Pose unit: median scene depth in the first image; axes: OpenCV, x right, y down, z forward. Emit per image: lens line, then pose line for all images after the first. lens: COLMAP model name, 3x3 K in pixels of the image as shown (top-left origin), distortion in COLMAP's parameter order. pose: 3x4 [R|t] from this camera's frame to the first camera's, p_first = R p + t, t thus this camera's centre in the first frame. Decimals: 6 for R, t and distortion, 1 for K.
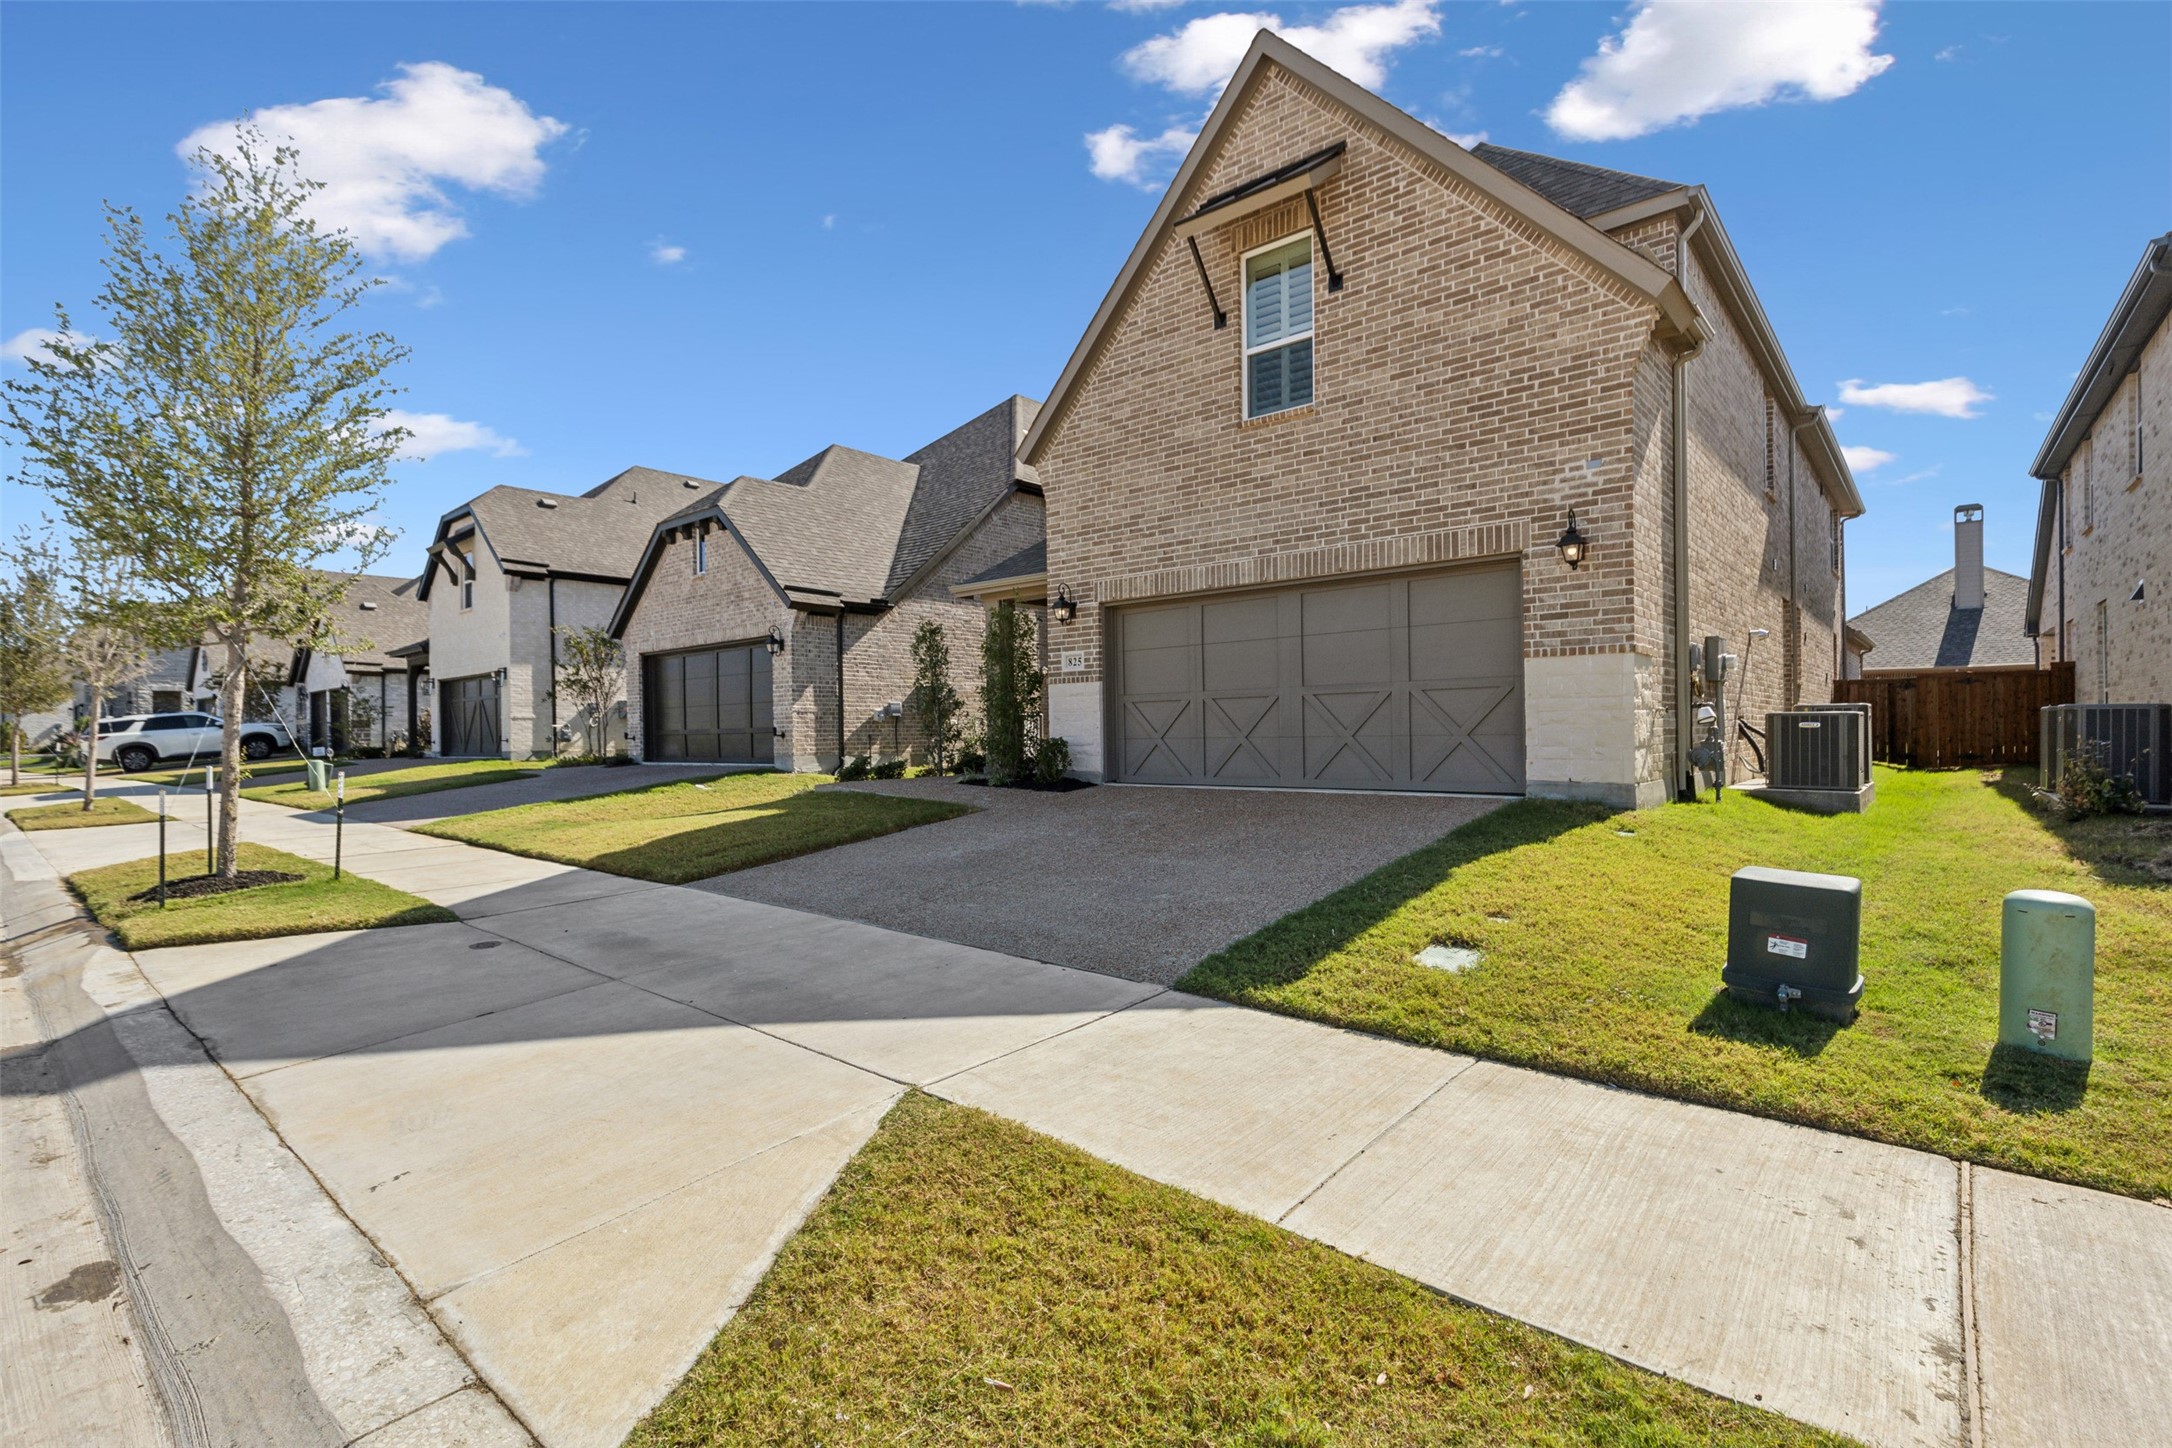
lens RADIAL K [[986.7, 0, 1098.5], [0, 986.7, 731.1], [0, 0, 1]] dist [0.003534, 0.000227]
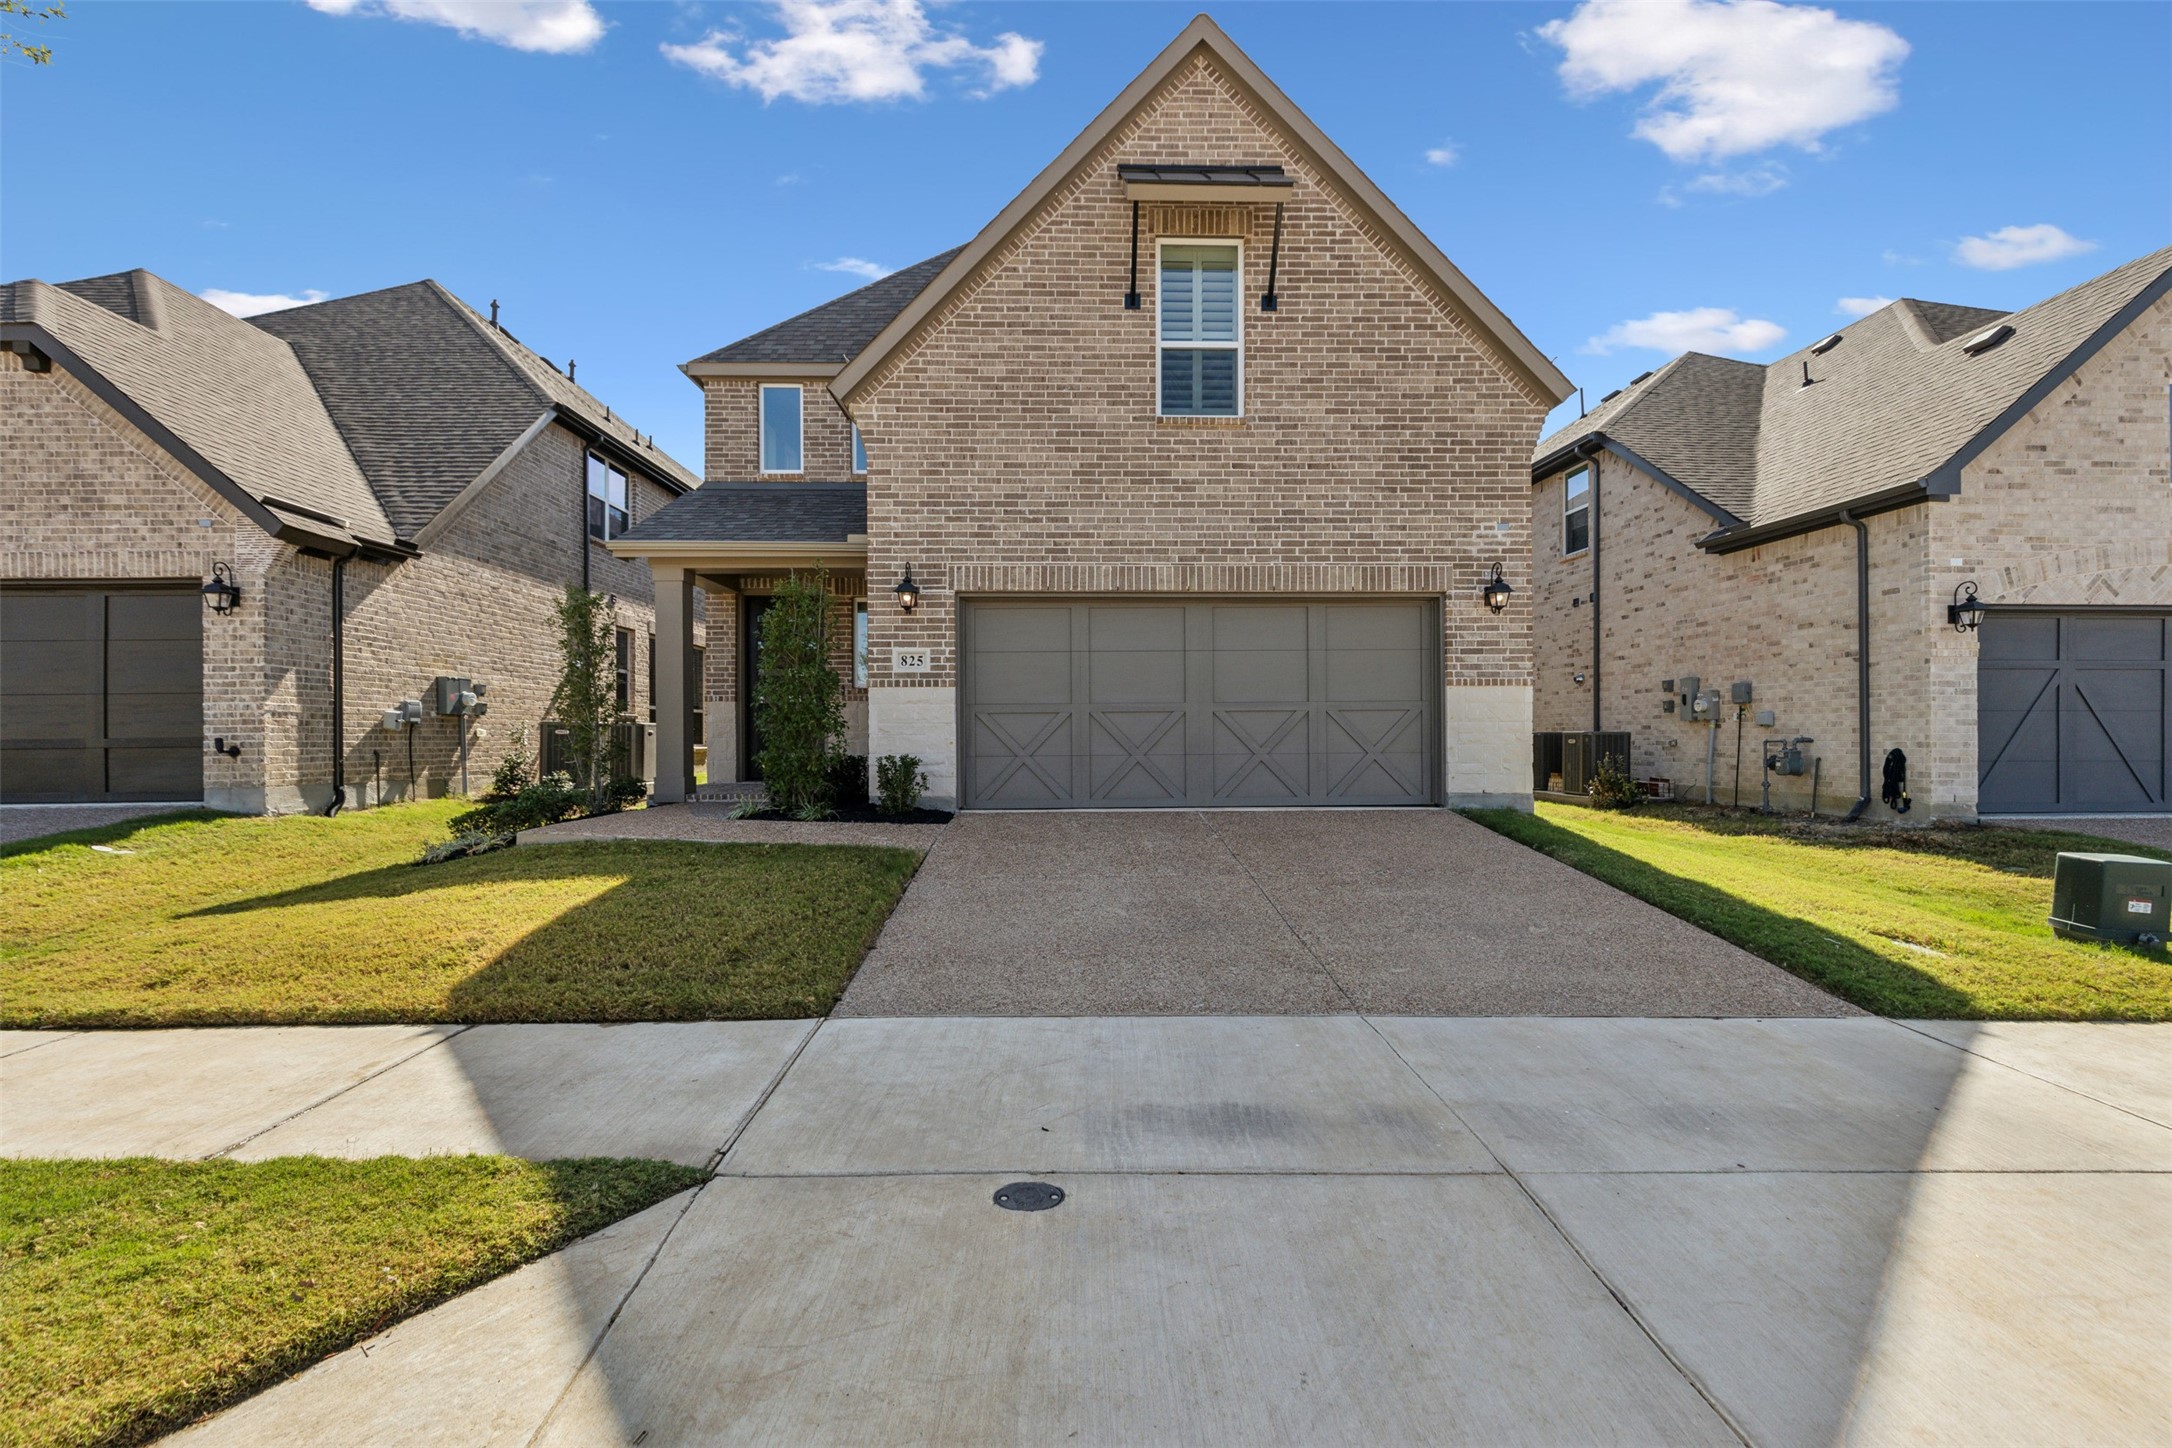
lens RADIAL K [[986.7, 0, 1098.5], [0, 986.7, 731.1], [0, 0, 1]] dist [0.003534, 0.000227]
pose [[0.740442, 0.012659, 0.672001, -0.575518], [-0.004430, 0.999893, -0.013953, -0.003589], [-0.672105, 0.007355, 0.740419, 0.388205]]
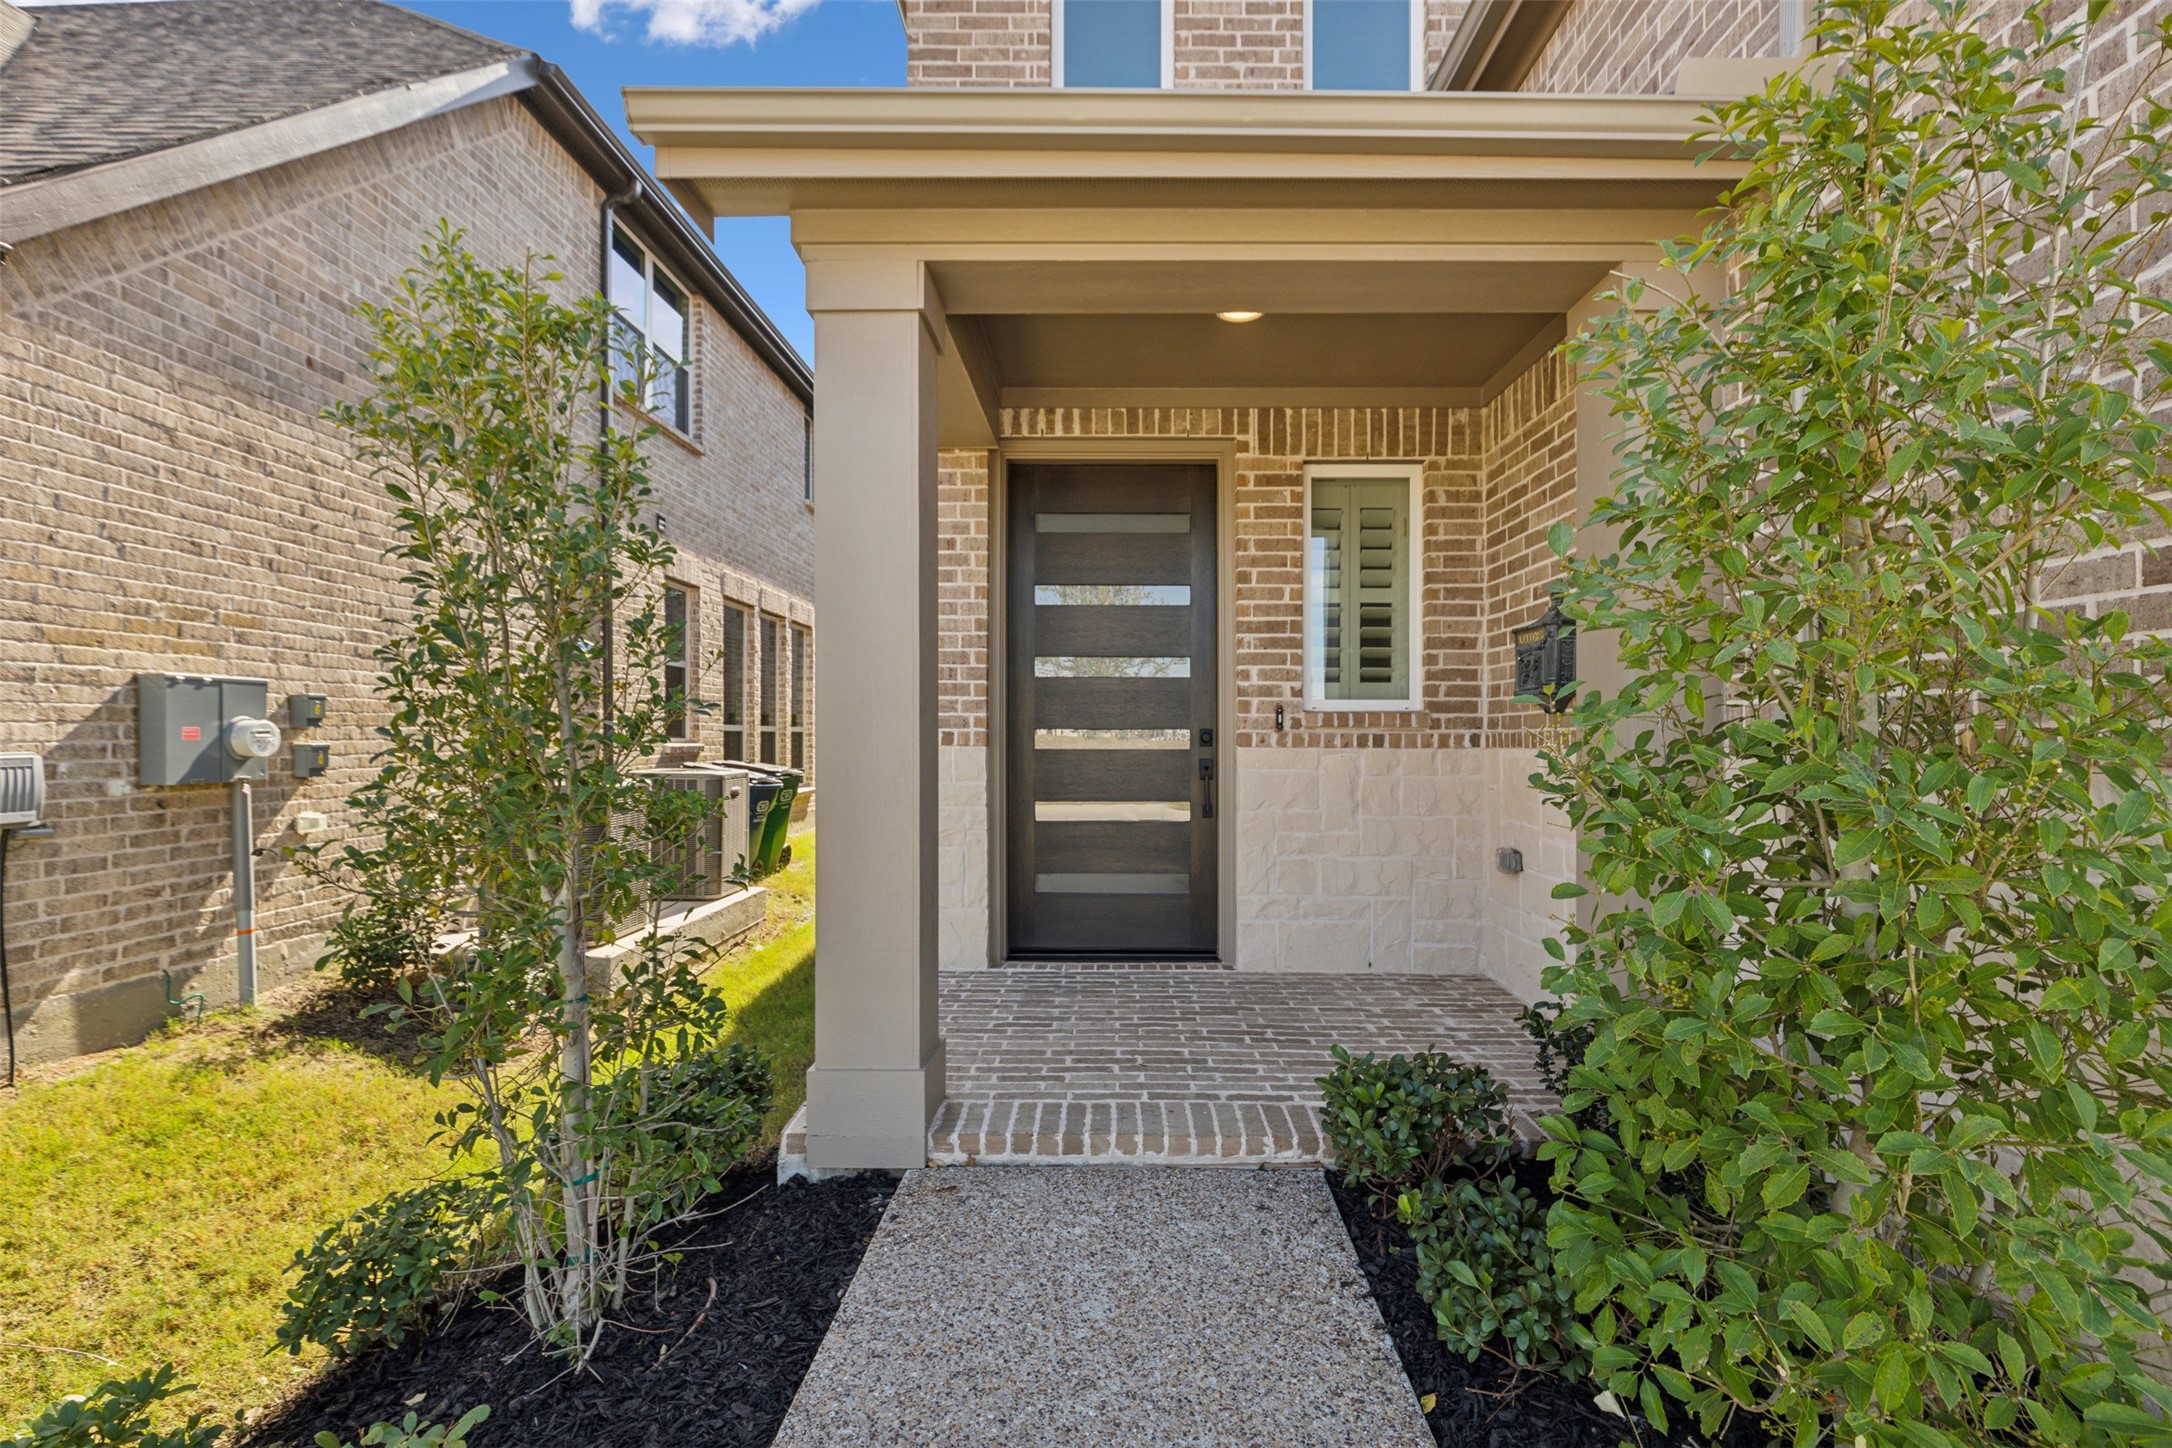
lens RADIAL K [[986.7, 0, 1098.5], [0, 986.7, 731.1], [0, 0, 1]] dist [0.003534, 0.000227]
pose [[0.768201, 0.011557, 0.640104, -0.325335], [-0.006402, 0.999926, -0.010370, -0.057701], [-0.640176, 0.003868, 0.768218, 1.245351]]
